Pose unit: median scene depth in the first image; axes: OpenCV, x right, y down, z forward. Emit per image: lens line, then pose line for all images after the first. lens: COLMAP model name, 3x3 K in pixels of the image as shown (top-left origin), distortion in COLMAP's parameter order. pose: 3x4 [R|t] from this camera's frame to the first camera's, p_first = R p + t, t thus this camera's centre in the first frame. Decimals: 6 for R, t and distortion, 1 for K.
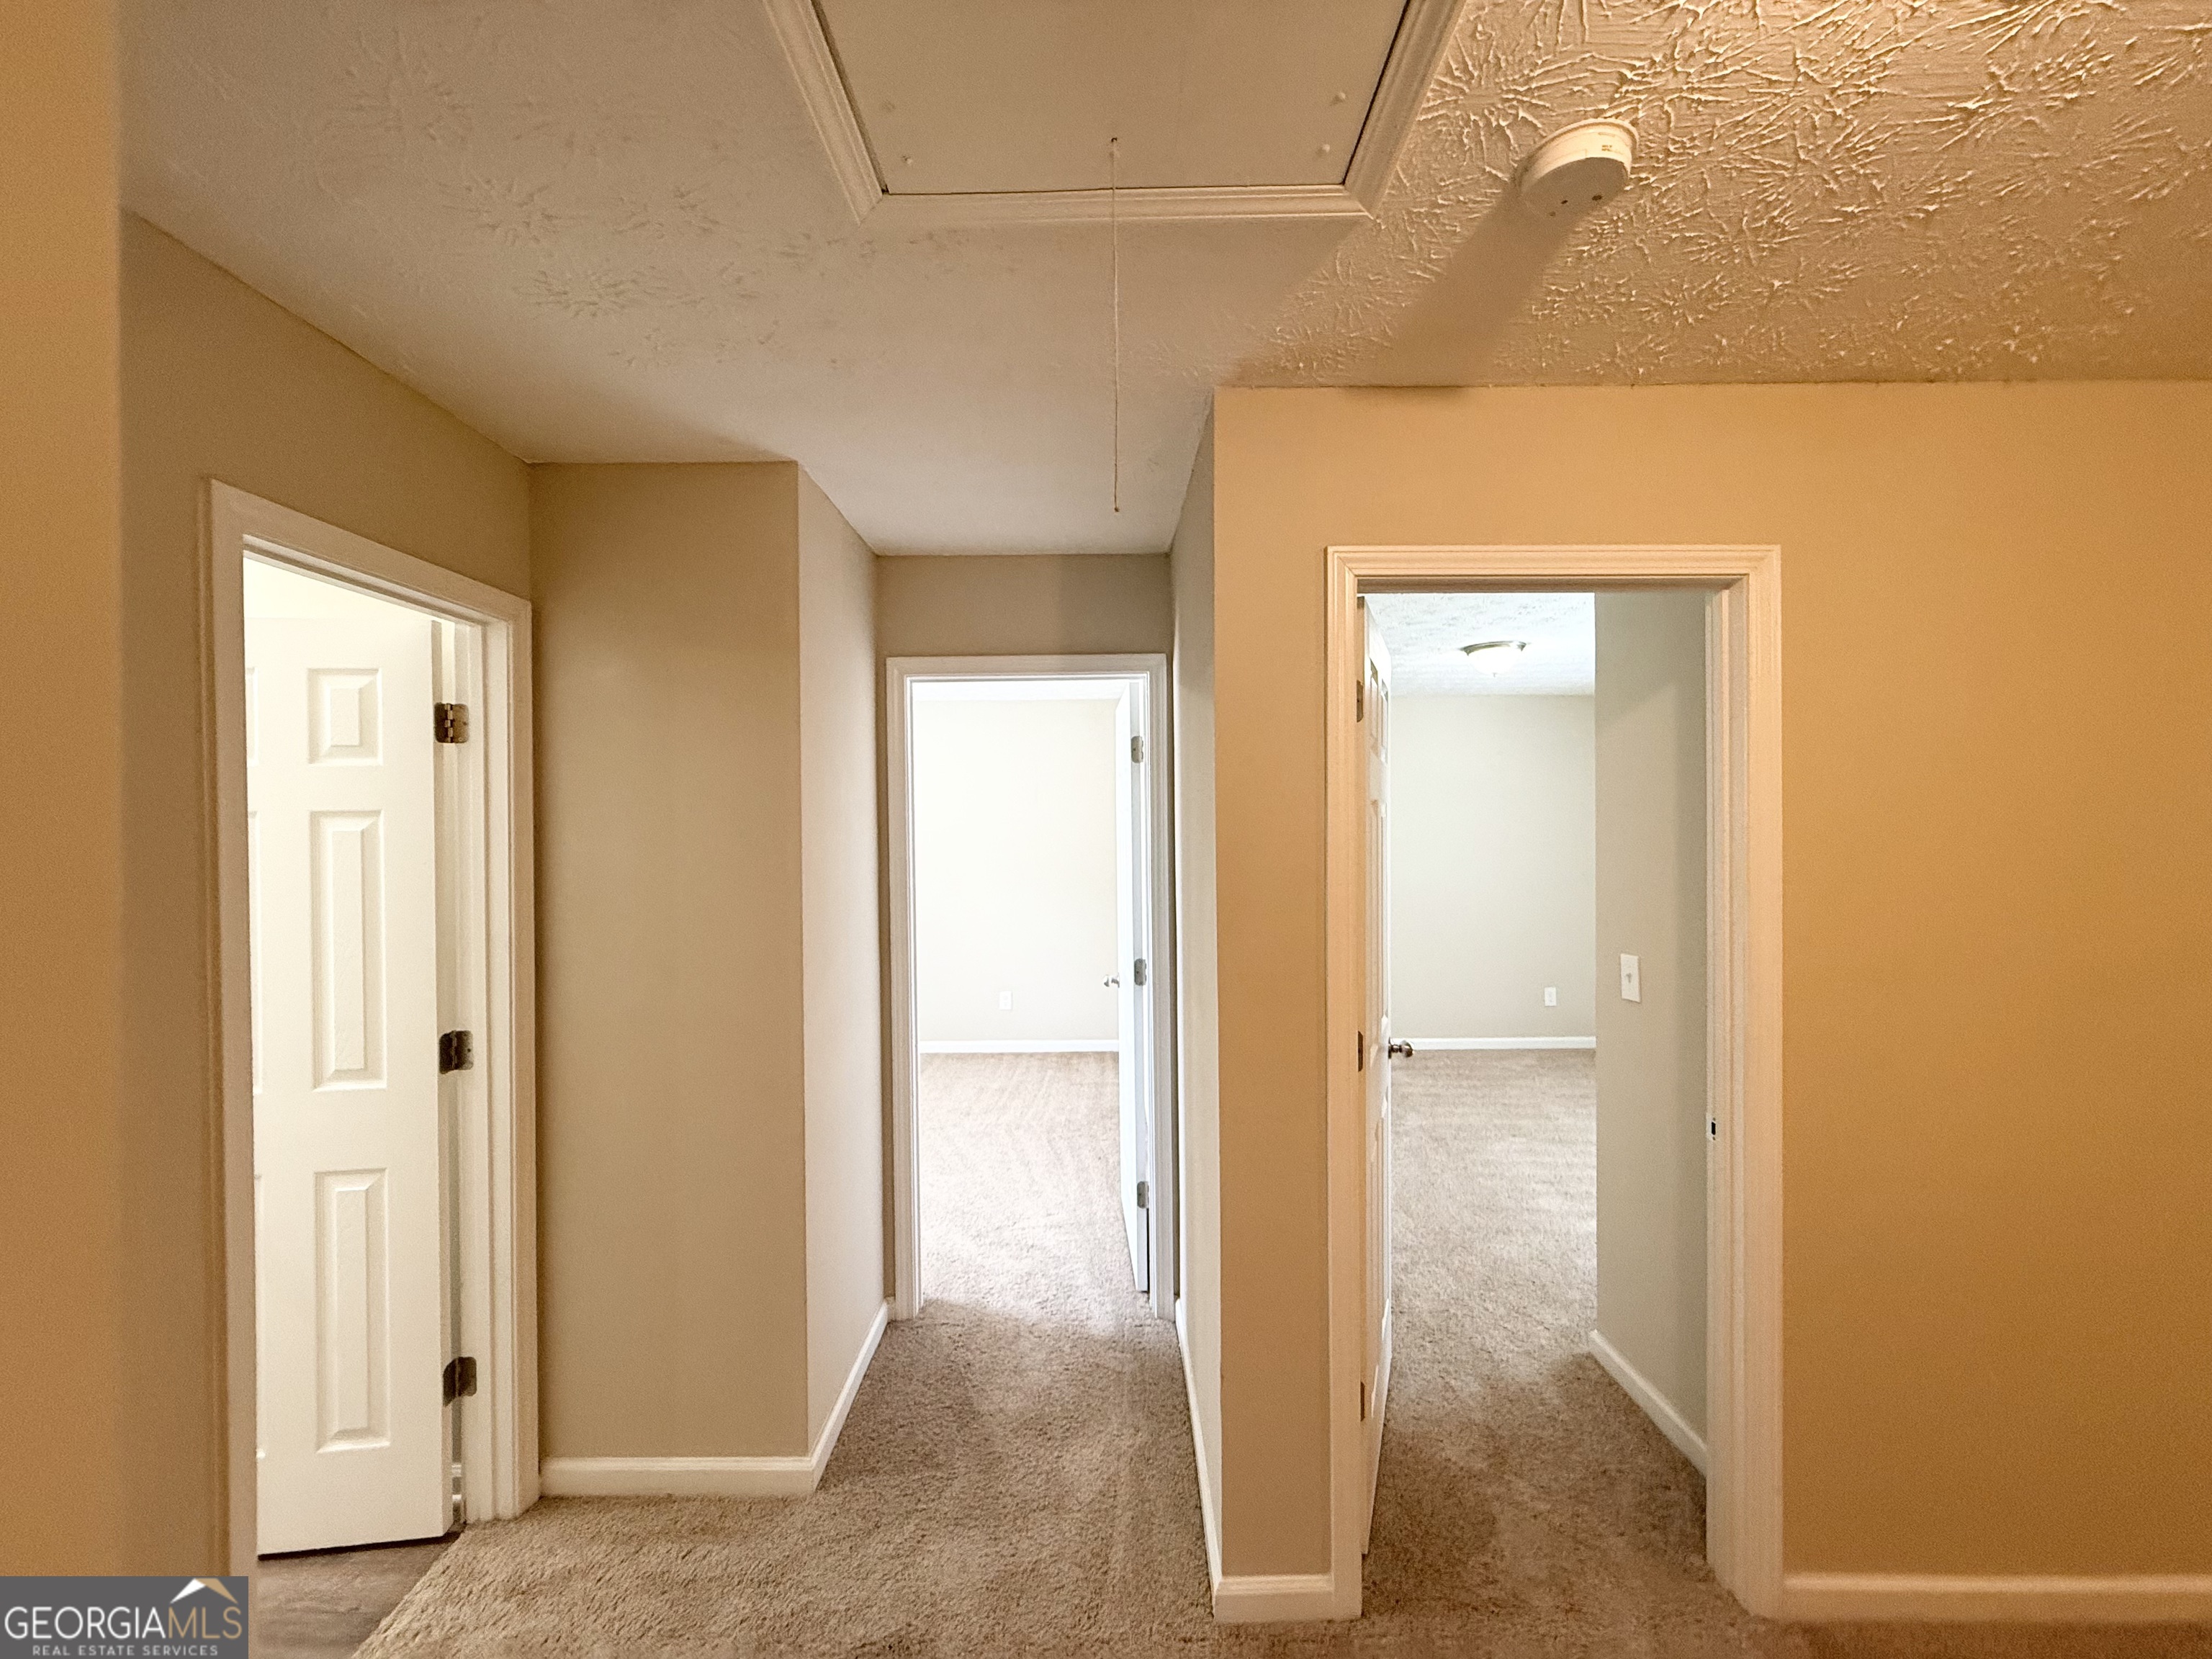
lens RADIAL K [[878.5, 0, 1098.8], [0, 878.5, 821.6], [0, 0, 1]] dist [-0.001130, 0.000251]
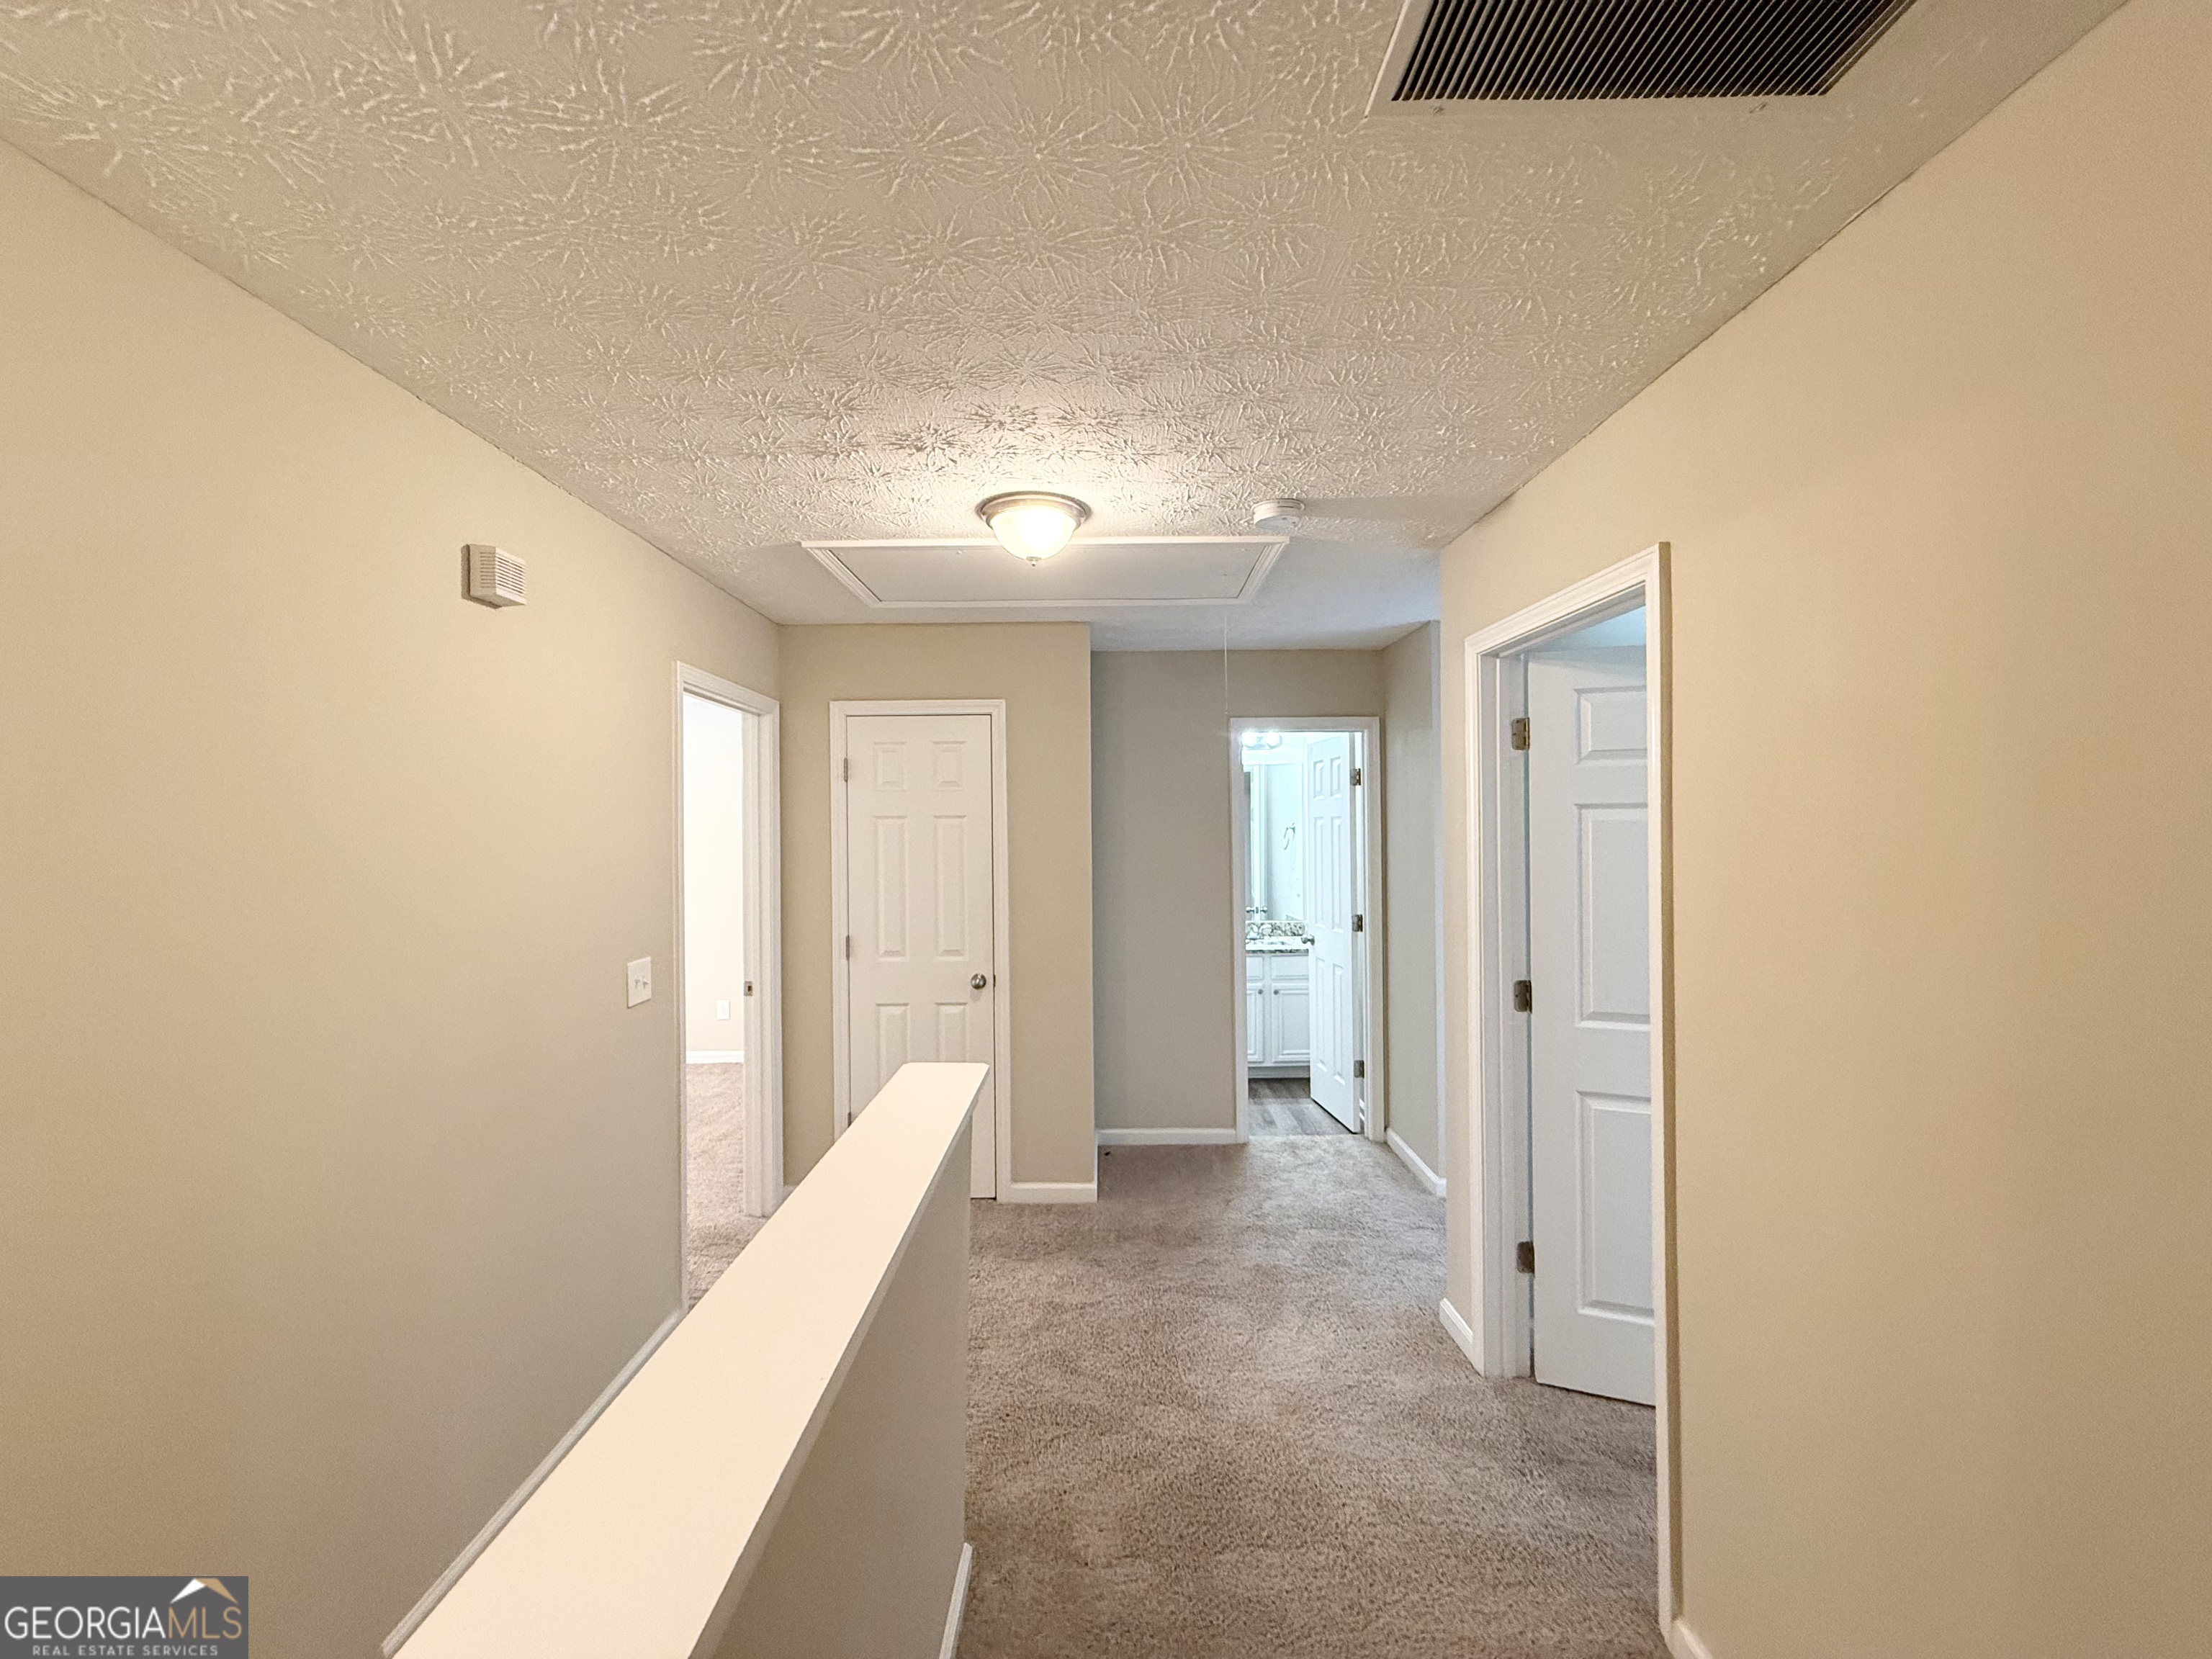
lens RADIAL K [[878.5, 0, 1098.8], [0, 878.5, 821.6], [0, 0, 1]] dist [-0.001130, 0.000251]
pose [[-0.004982, 0.014237, -0.999886, 1.770988], [0.015908, 0.999773, 0.014156, -0.048334], [0.999861, -0.015835, -0.005208, 0.405609]]
